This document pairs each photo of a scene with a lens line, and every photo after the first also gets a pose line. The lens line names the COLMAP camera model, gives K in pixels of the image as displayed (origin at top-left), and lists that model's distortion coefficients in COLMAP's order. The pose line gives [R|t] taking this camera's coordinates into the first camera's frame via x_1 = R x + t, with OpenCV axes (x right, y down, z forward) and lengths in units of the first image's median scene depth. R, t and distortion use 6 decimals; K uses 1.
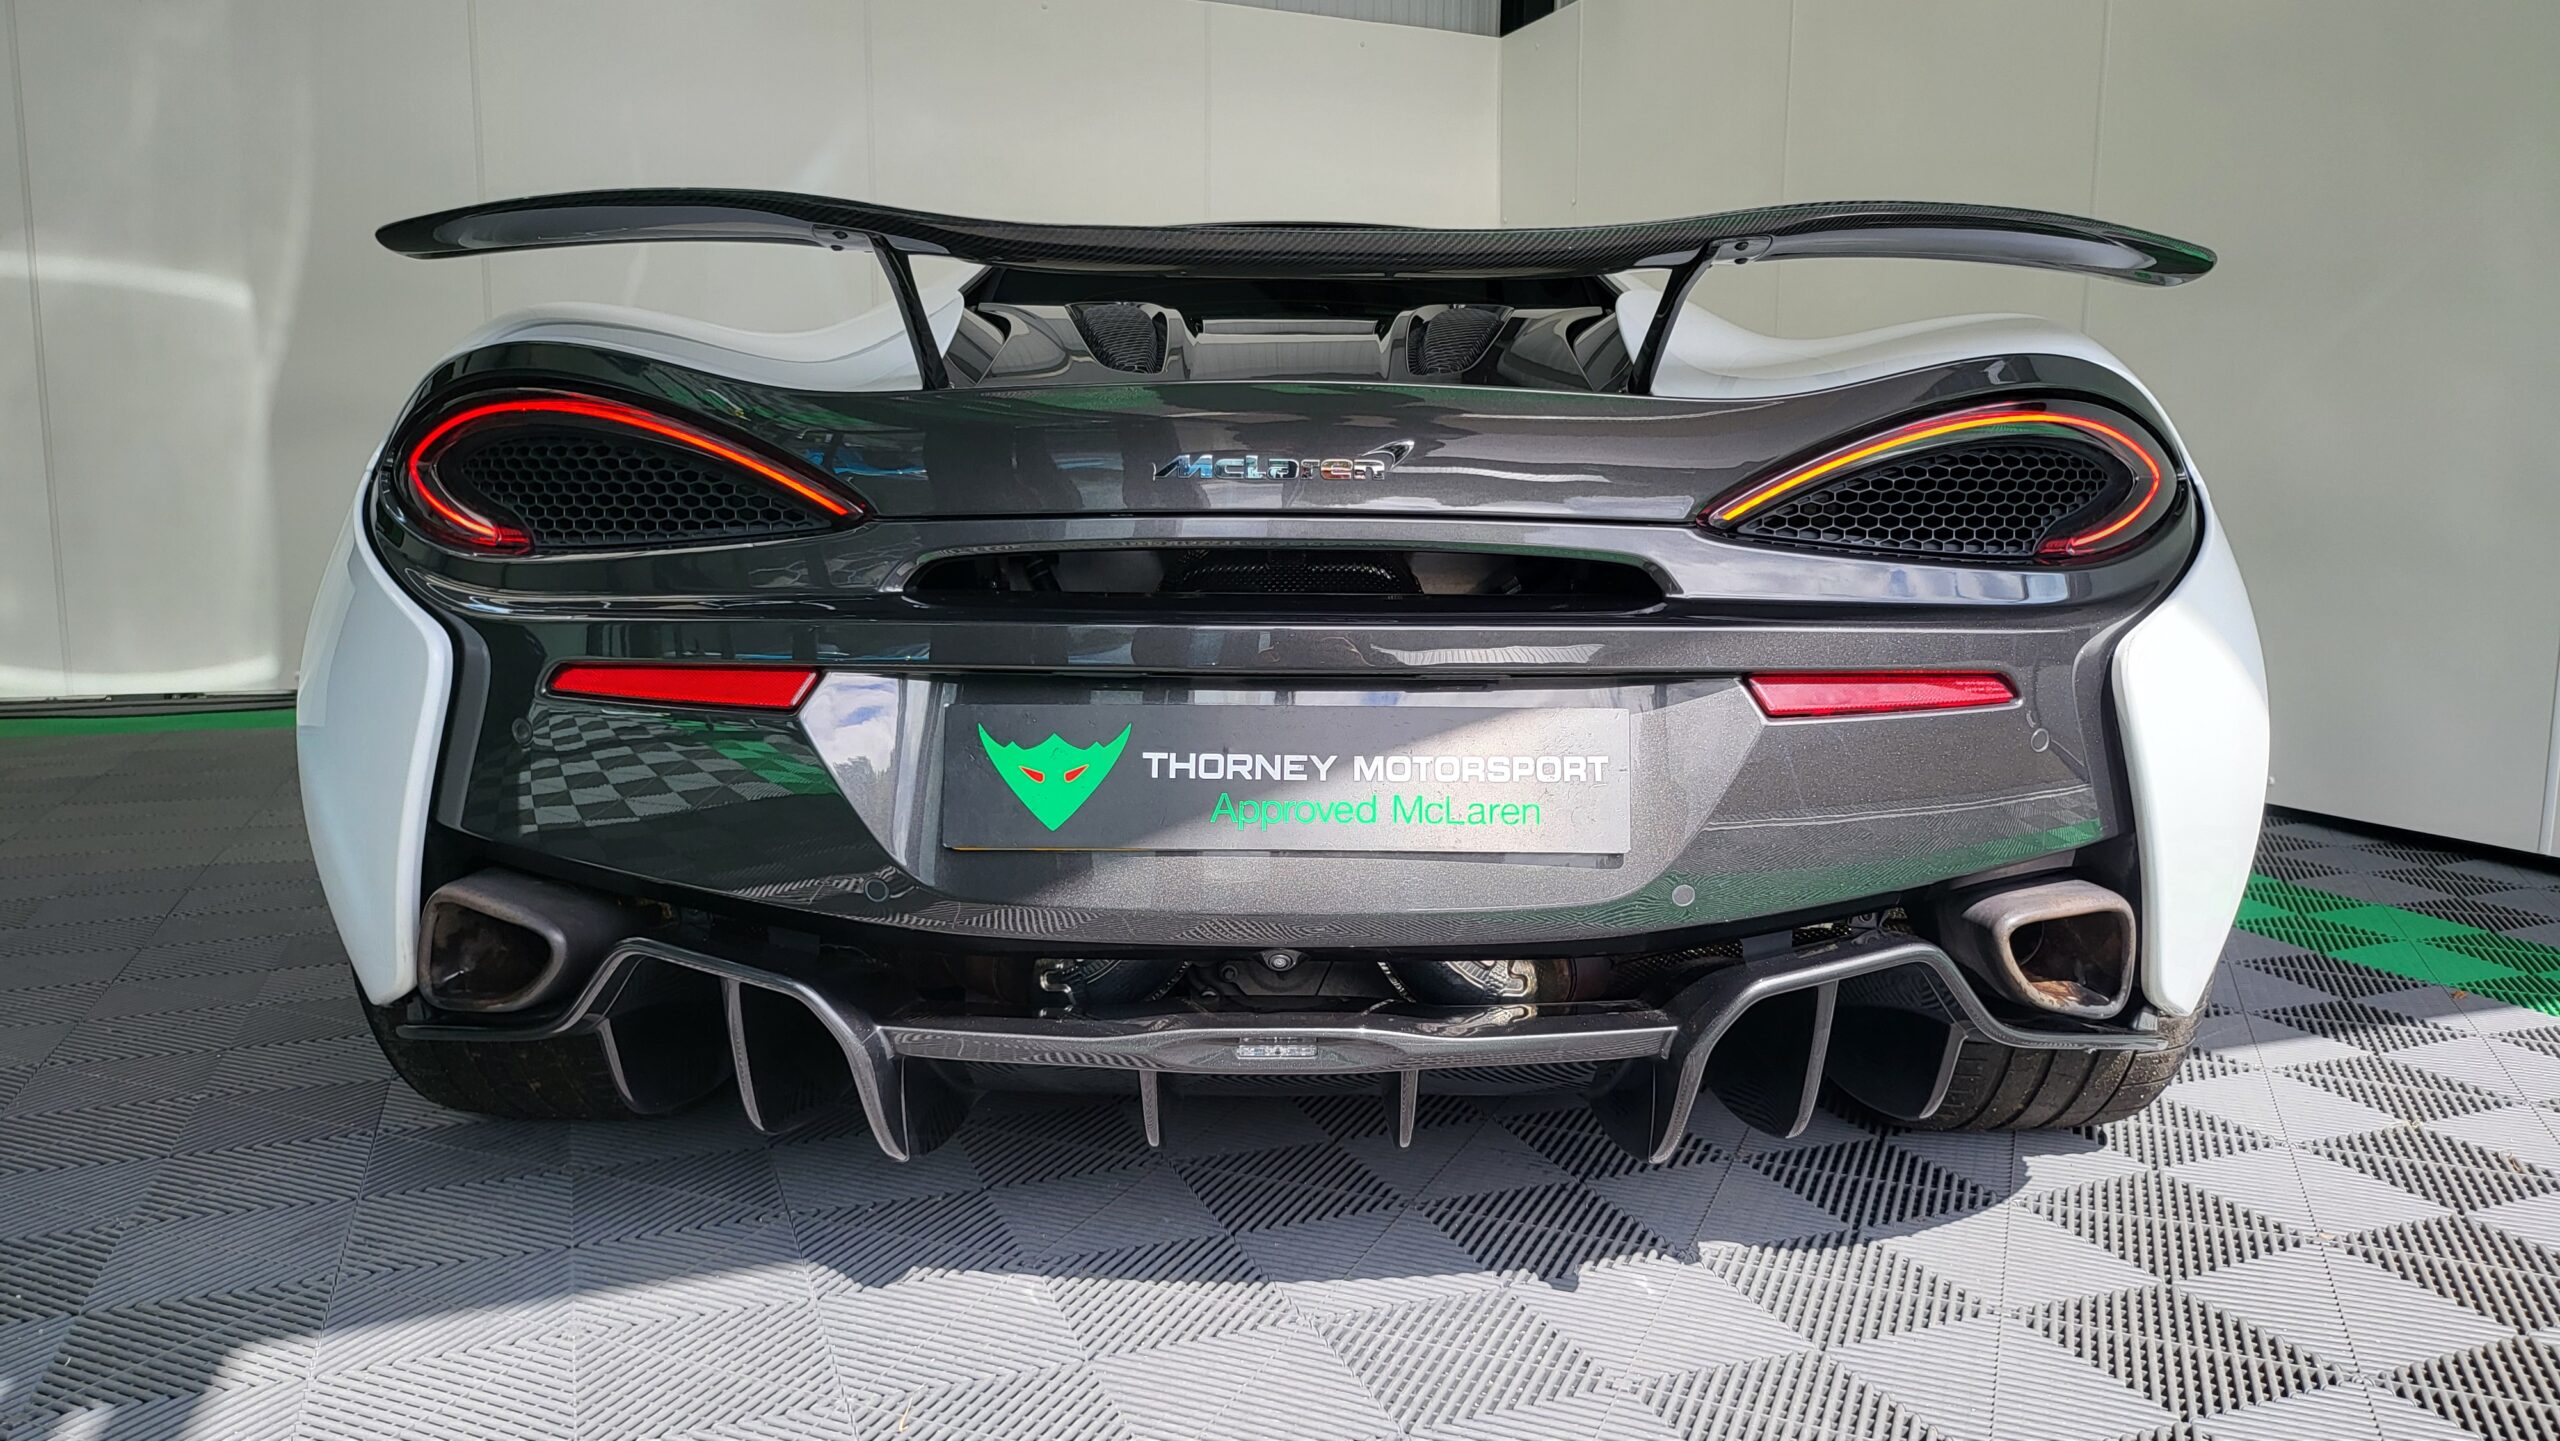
lens RADIAL K [[1807.2, 0, 1287.7], [0, 1807.2, 716.5], [0, 0, 1]] dist [0.057645, -0.065995]
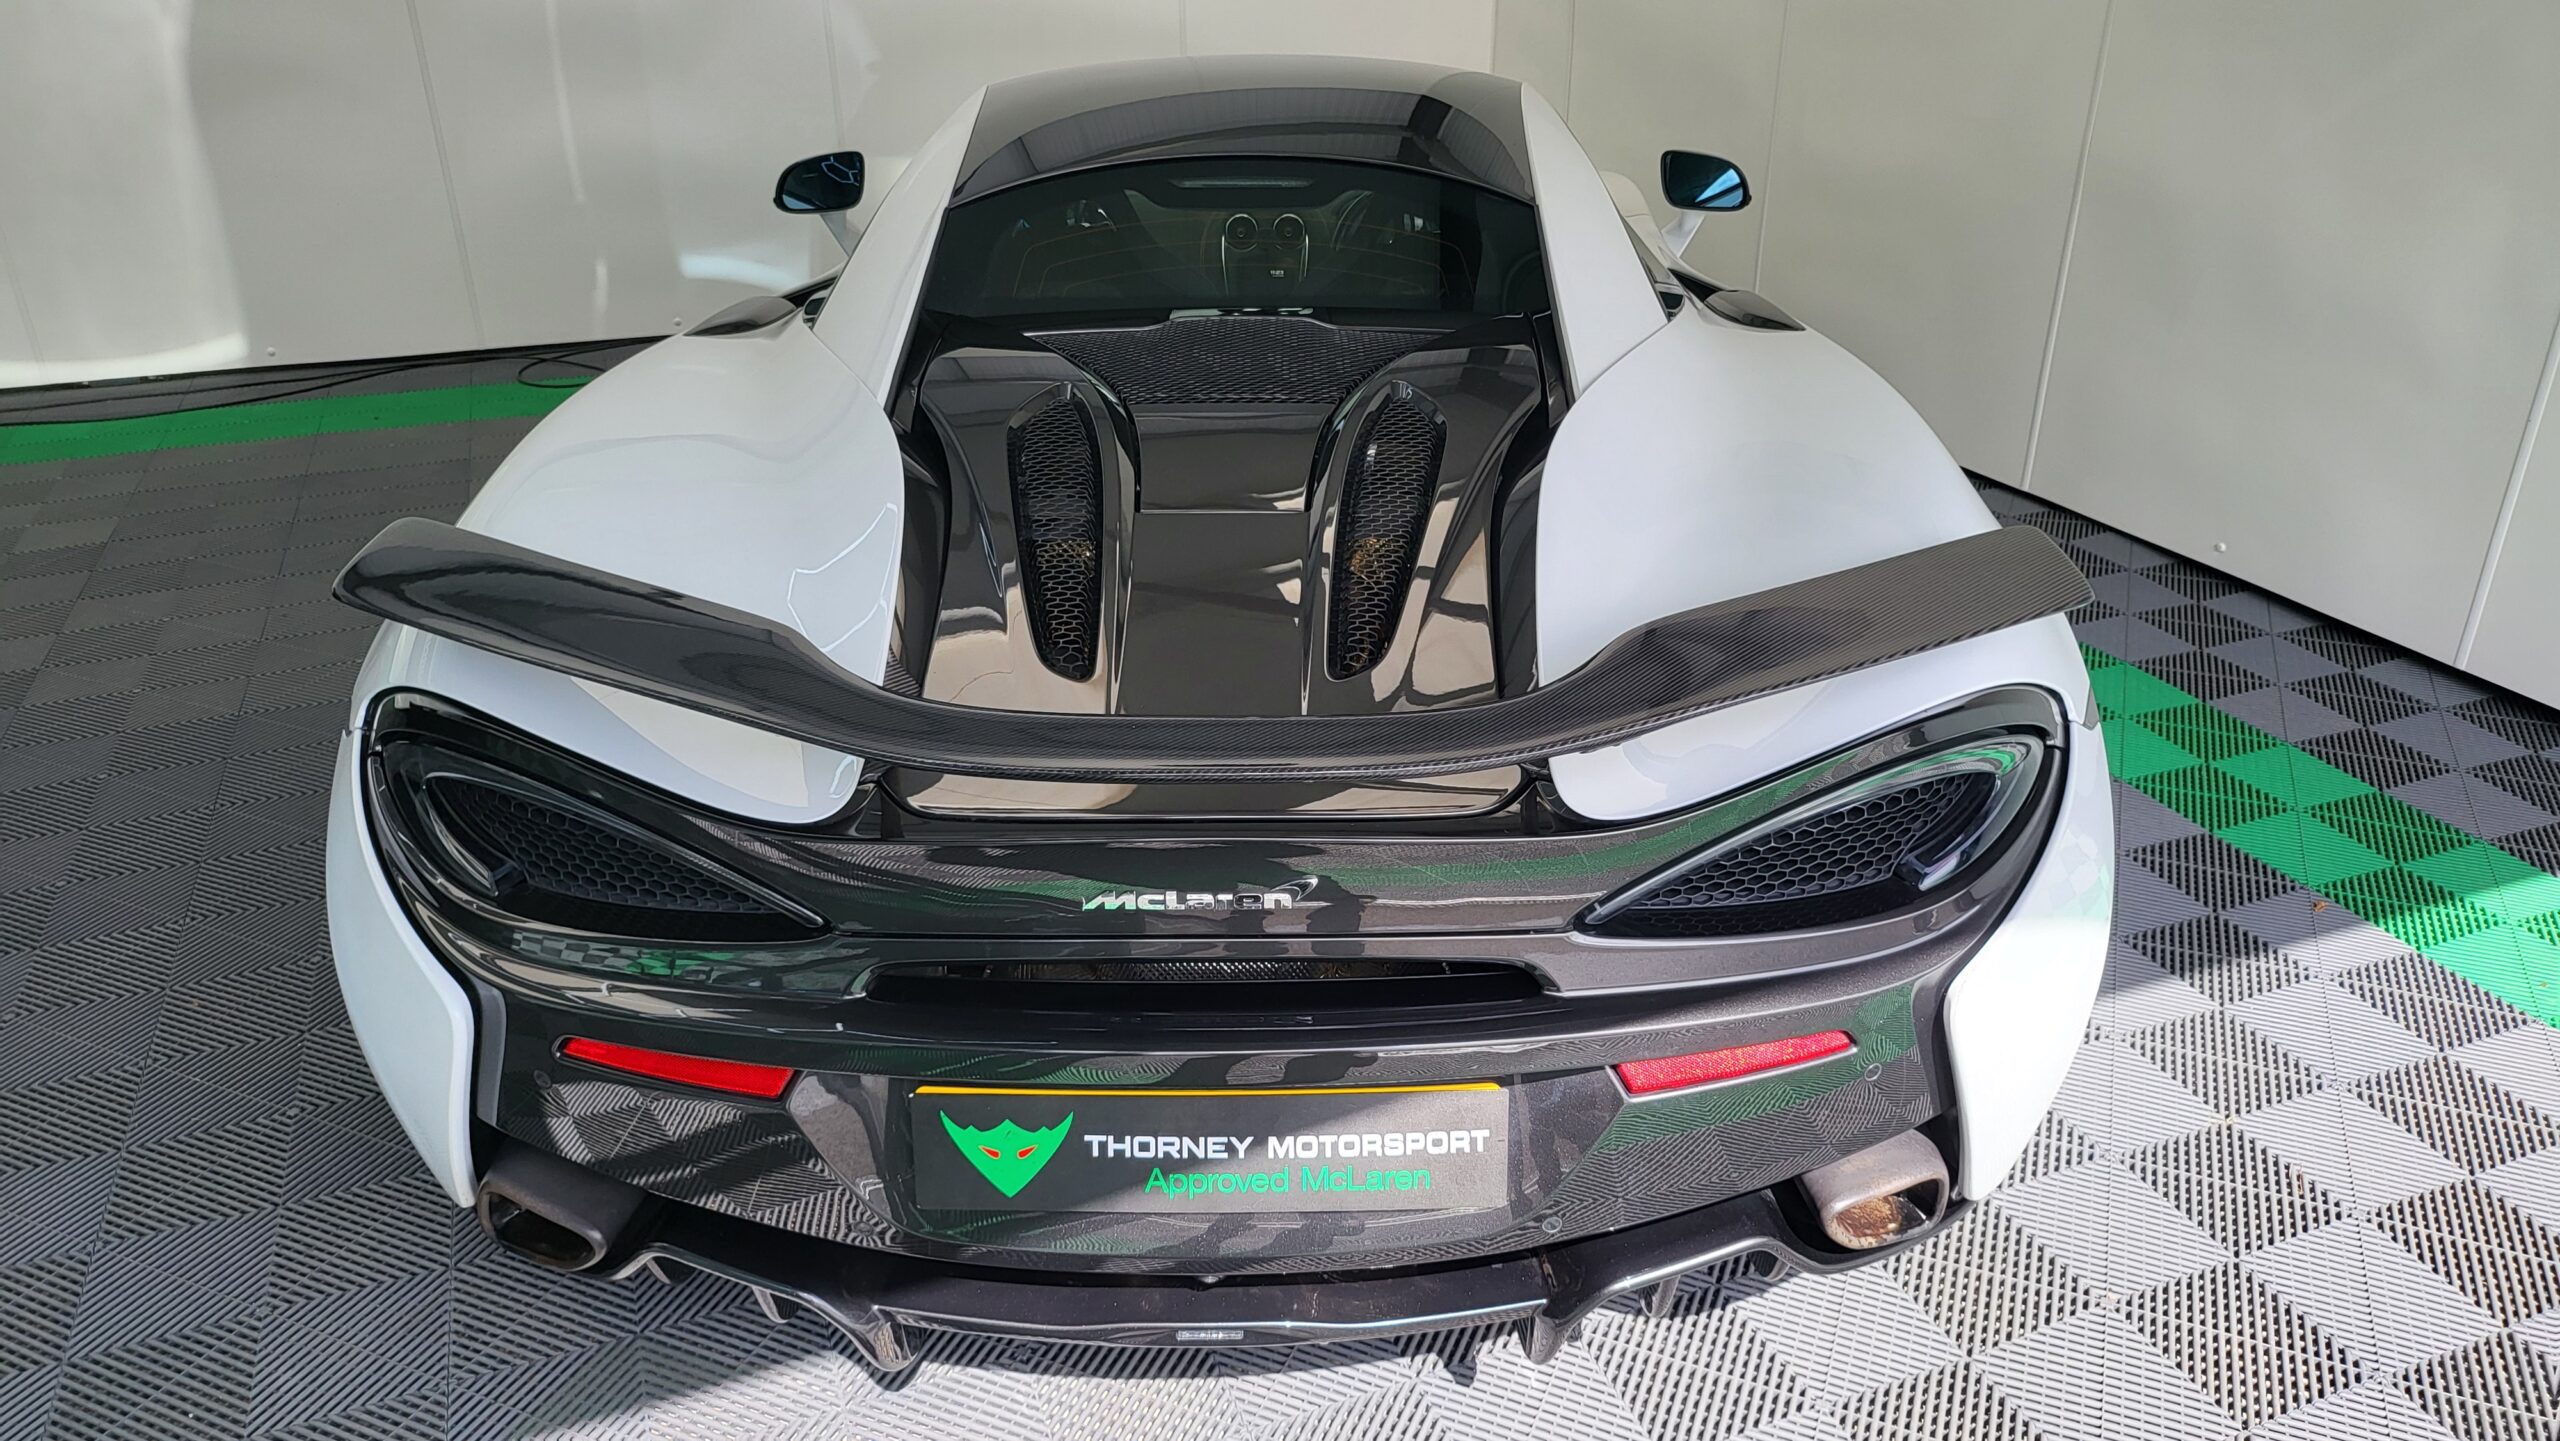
lens RADIAL K [[1807.2, 0, 1287.7], [0, 1807.2, 716.5], [0, 0, 1]] dist [0.057645, -0.065995]
pose [[0.999861, -0.015621, -0.005792, 0.058478], [0.016644, 0.952290, 0.304739, -0.568497], [0.000755, -0.304794, 0.952418, -0.017243]]
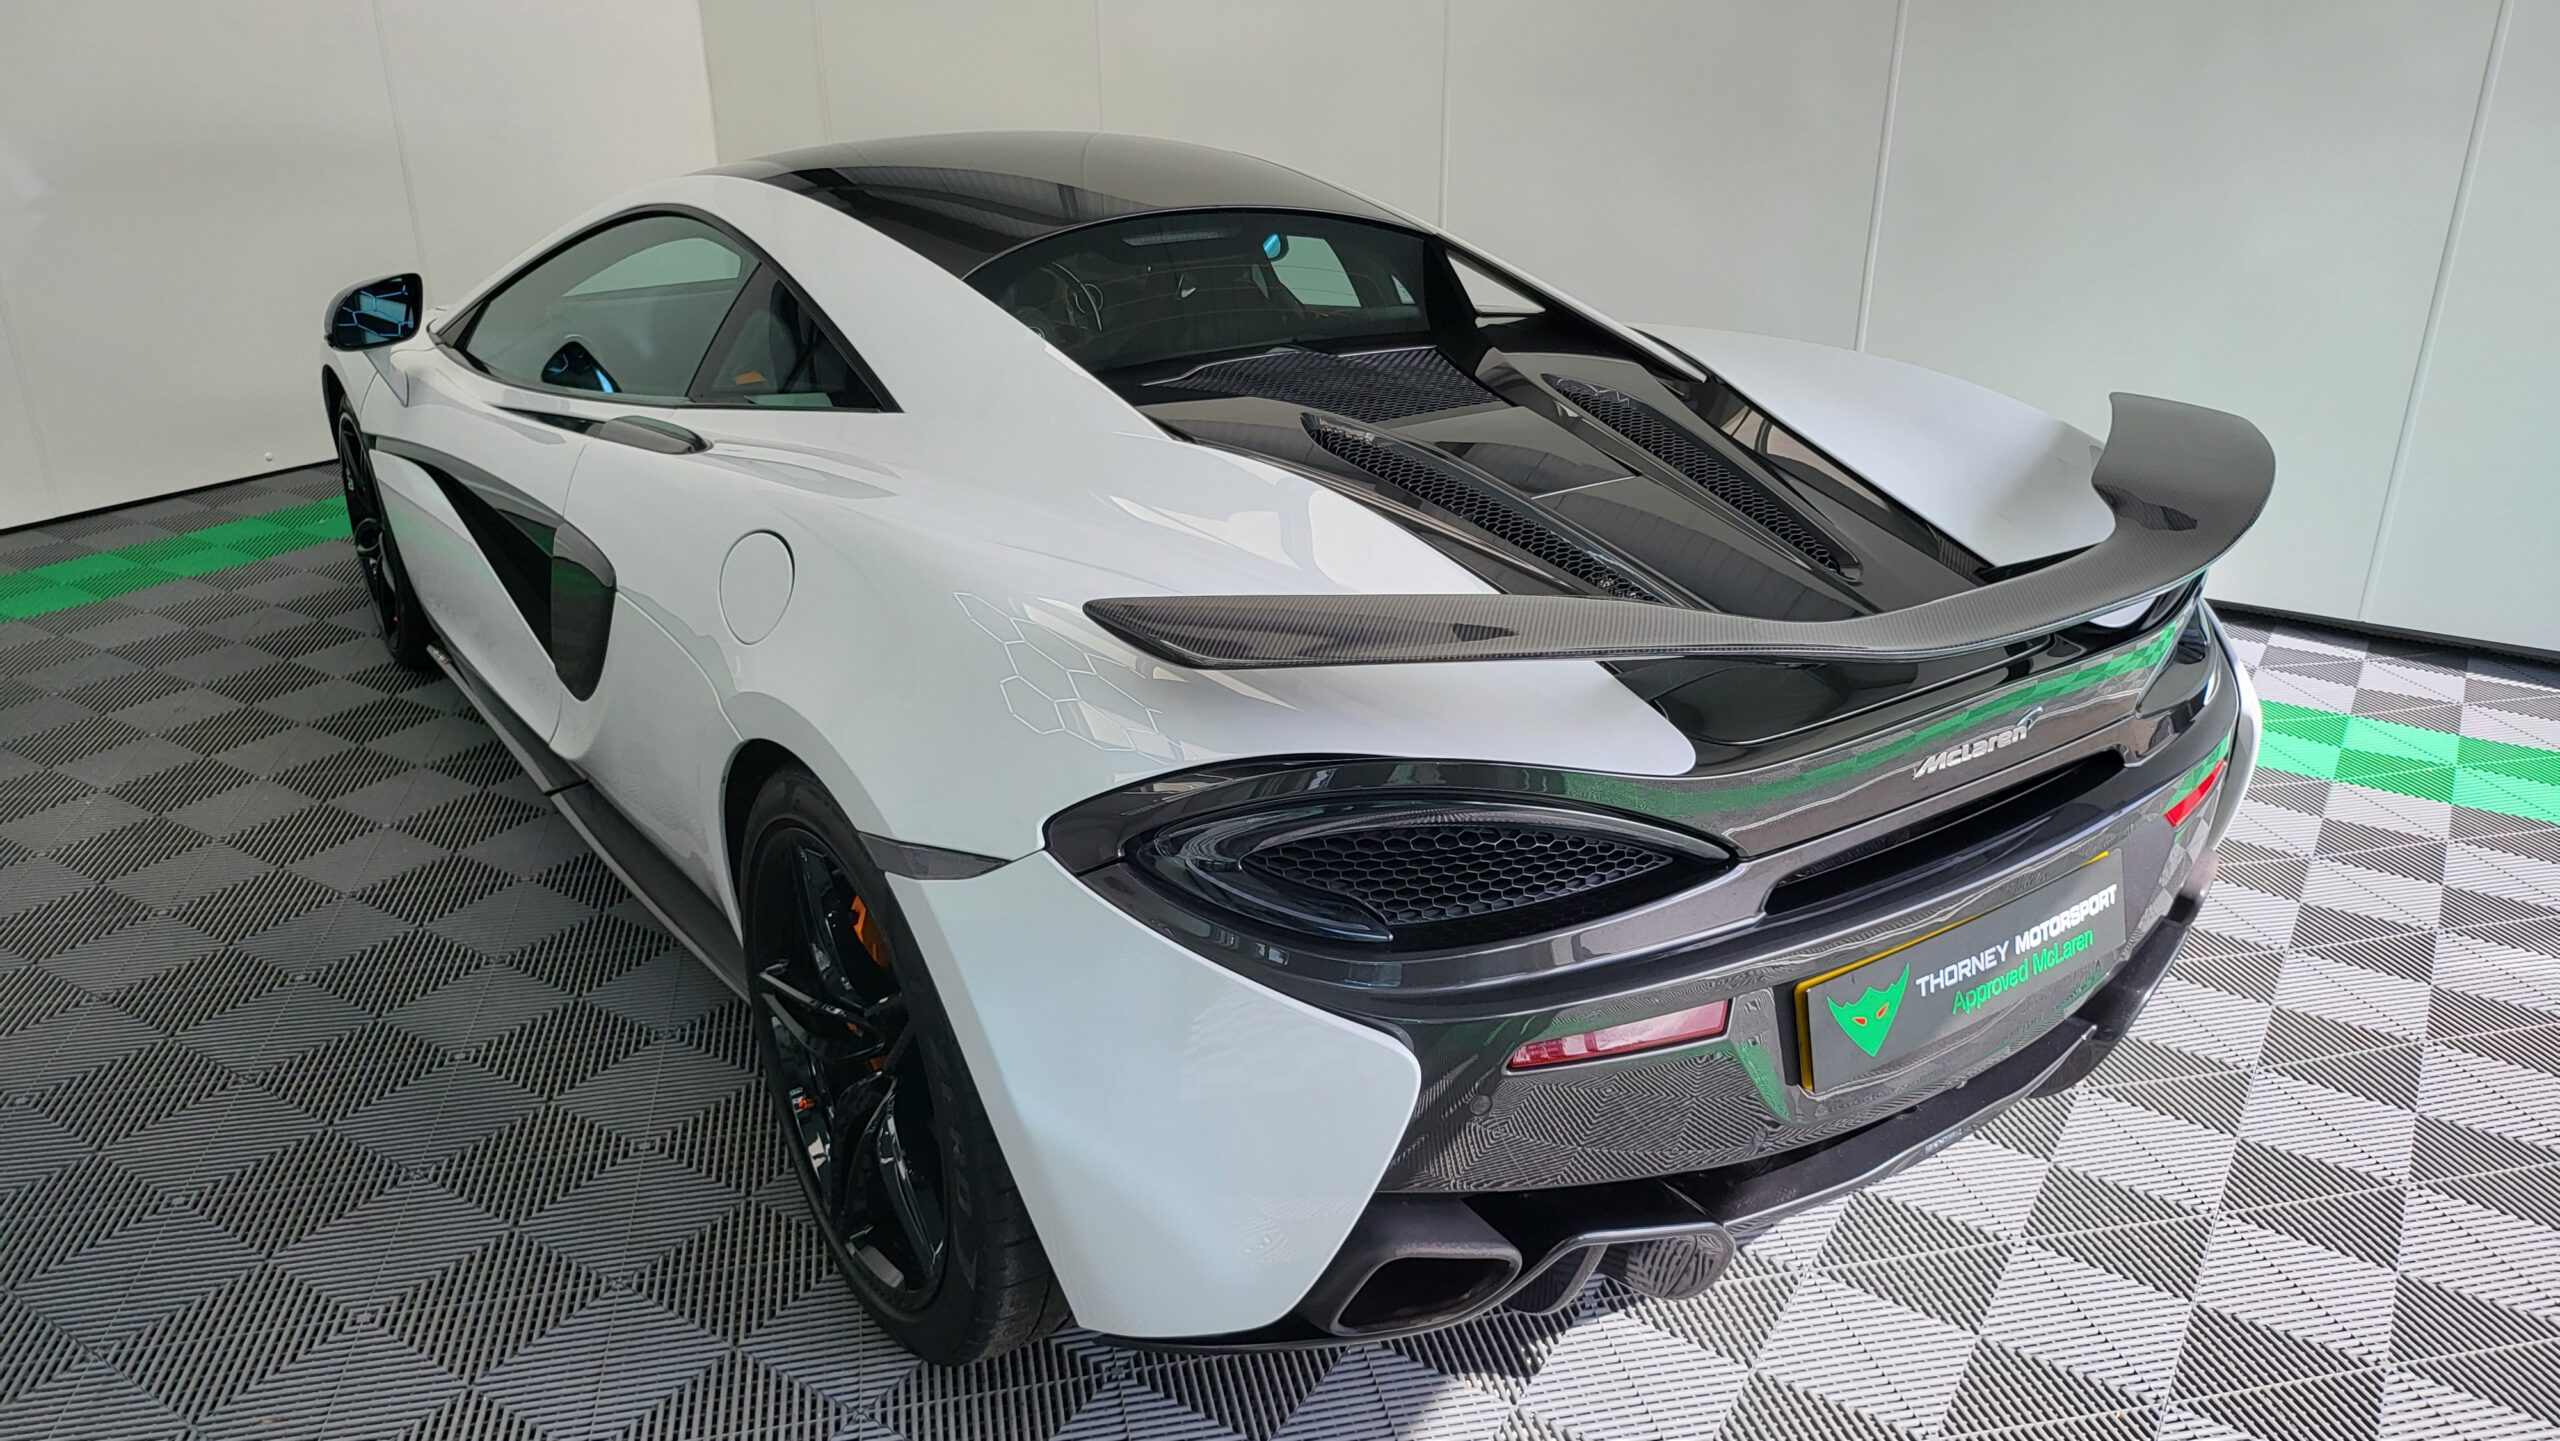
lens RADIAL K [[1807.2, 0, 1287.7], [0, 1807.2, 716.5], [0, 0, 1]] dist [0.057645, -0.065995]
pose [[0.811807, -0.226378, 0.538259, -1.092983], [0.081030, 0.956548, 0.280090, -0.557377], [-0.578277, -0.183763, 0.794875, 0.240117]]
